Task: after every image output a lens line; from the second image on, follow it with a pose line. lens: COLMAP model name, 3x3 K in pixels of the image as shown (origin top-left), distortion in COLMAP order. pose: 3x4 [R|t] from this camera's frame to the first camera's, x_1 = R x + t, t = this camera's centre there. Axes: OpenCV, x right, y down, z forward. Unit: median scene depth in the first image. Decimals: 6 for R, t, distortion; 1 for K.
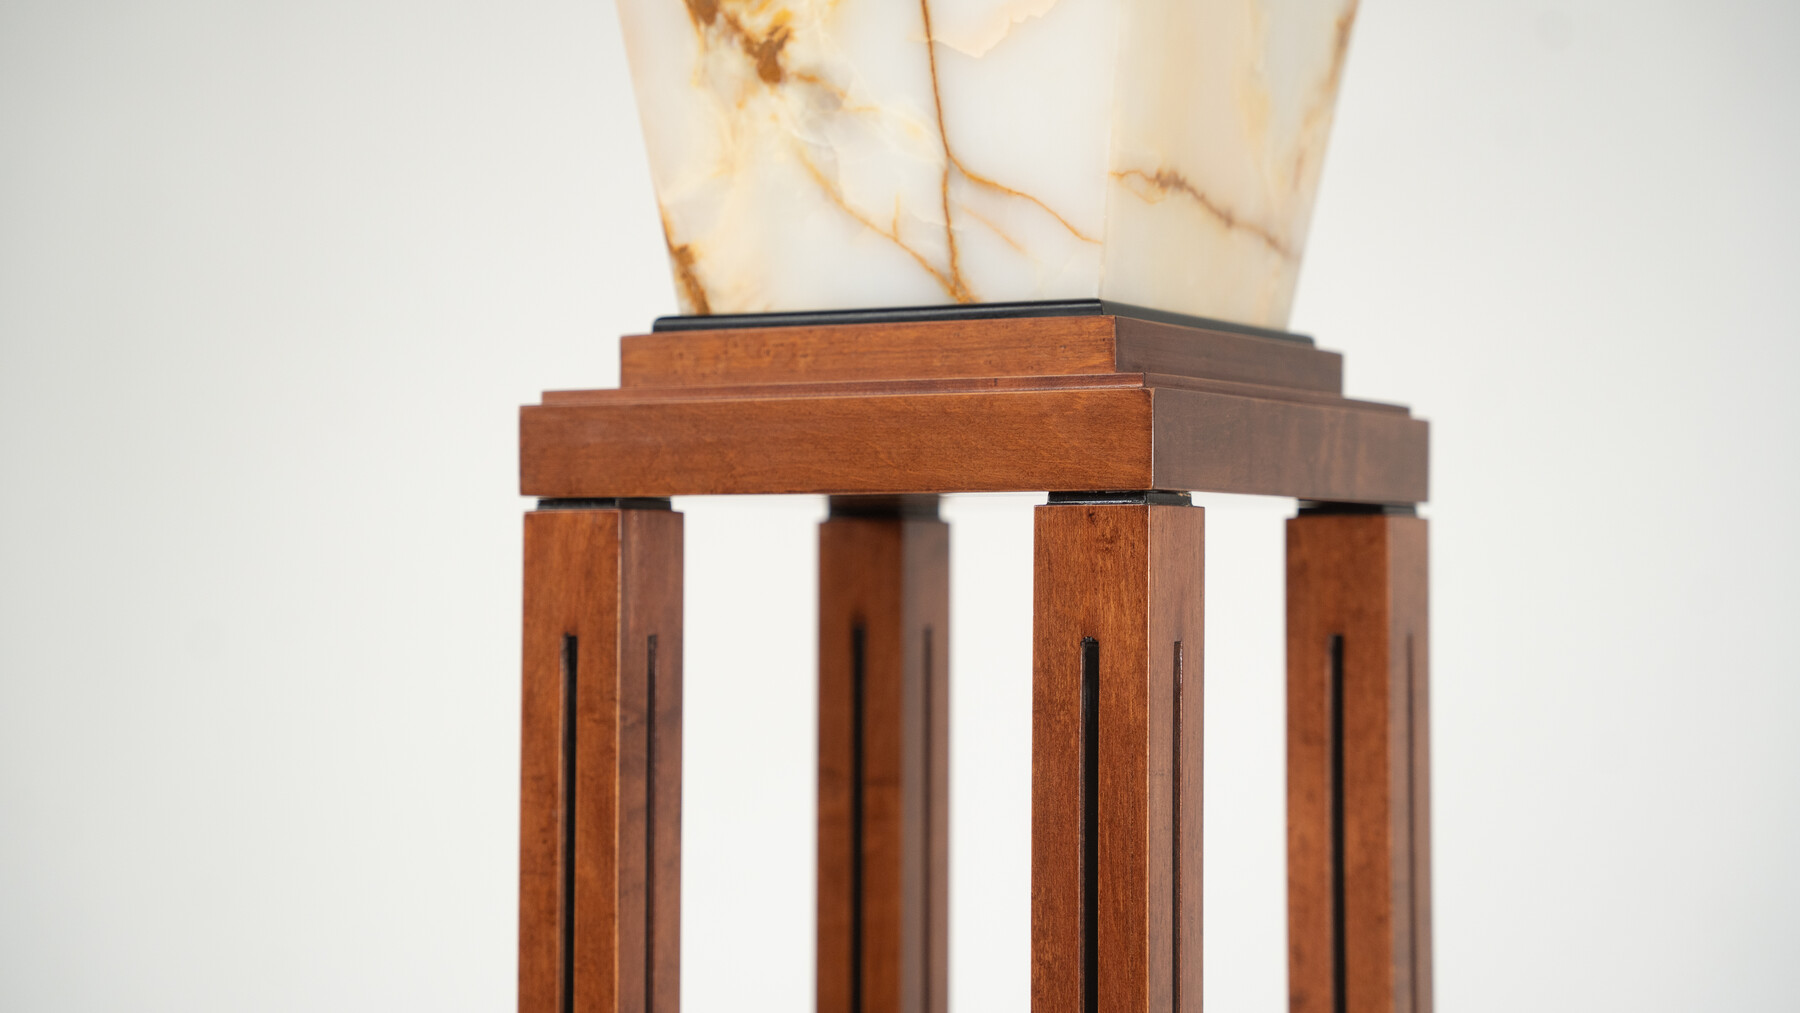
lens RADIAL K [[3138.6, 0, 841.8], [0, 3138.6, 374.5], [0, 0, 1]] dist [0.051342, 0.048753]
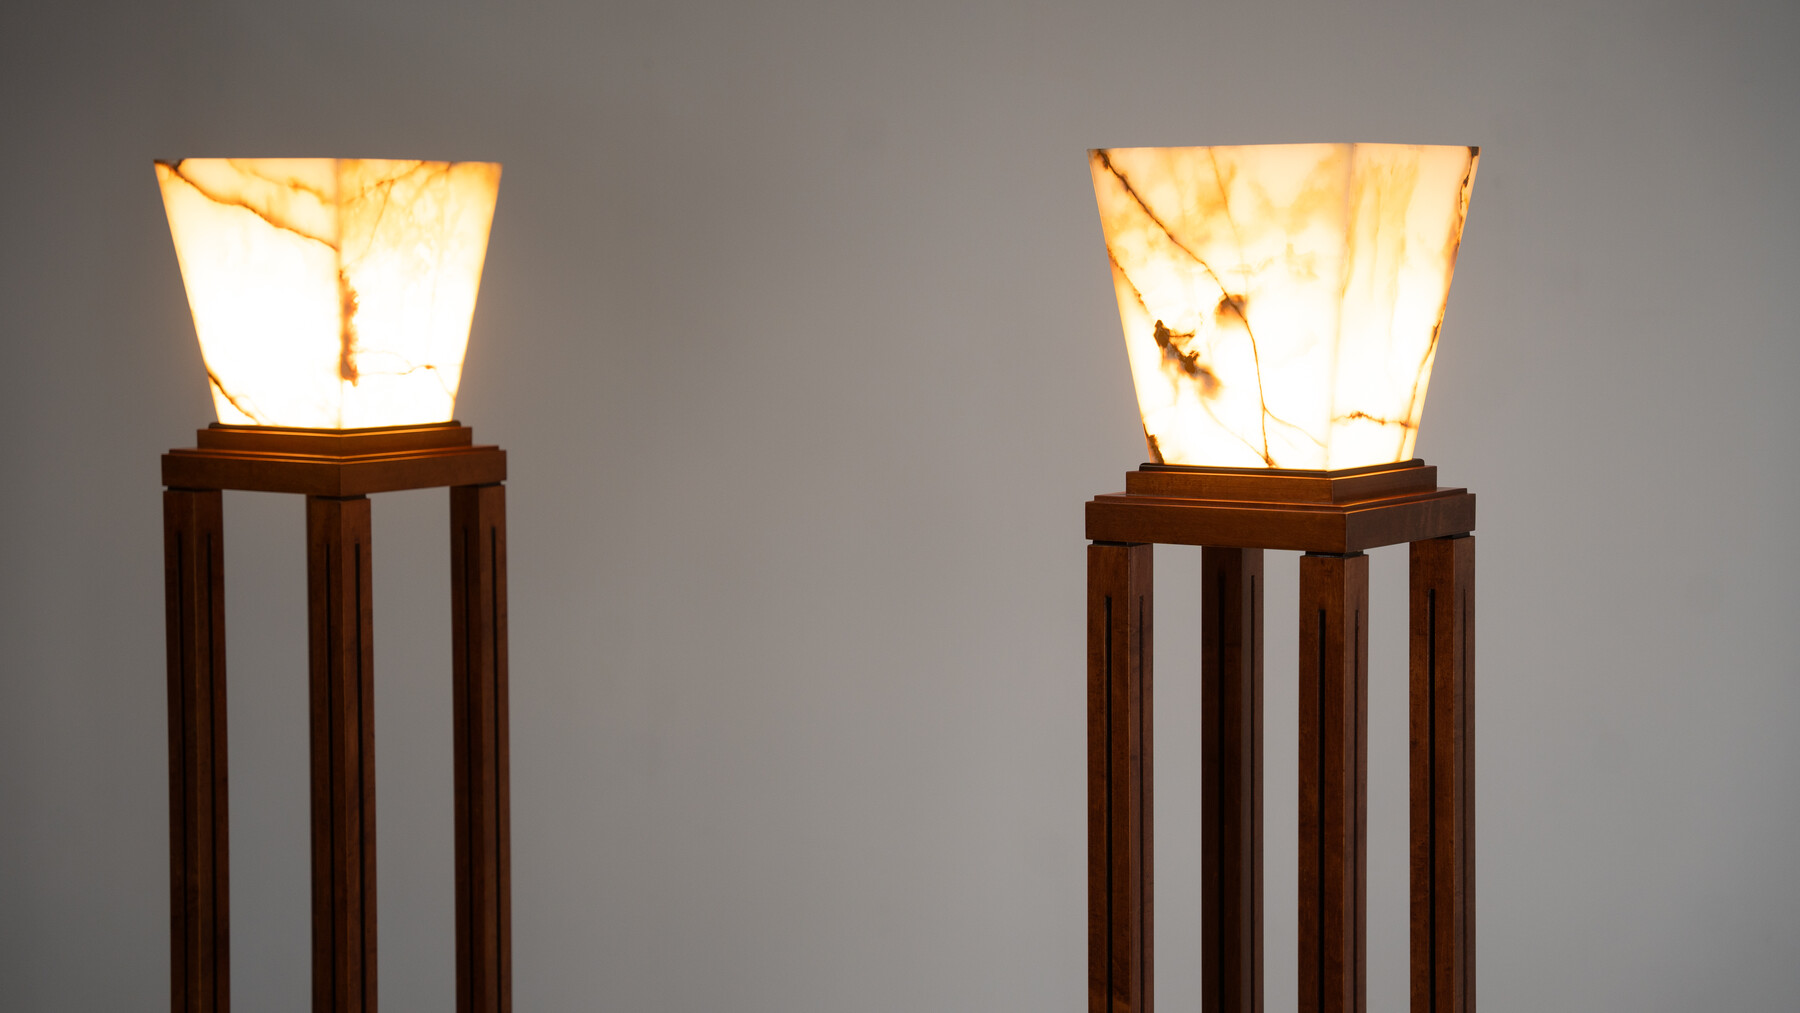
lens RADIAL K [[3138.6, 0, 841.8], [0, 3138.6, 374.5], [0, 0, 1]] dist [0.051342, 0.048753]
pose [[0.996228, -0.005156, -0.086621, -0.080141], [0.014251, 0.994402, 0.104702, -0.346516], [0.085596, -0.105541, 0.990724, -1.414037]]
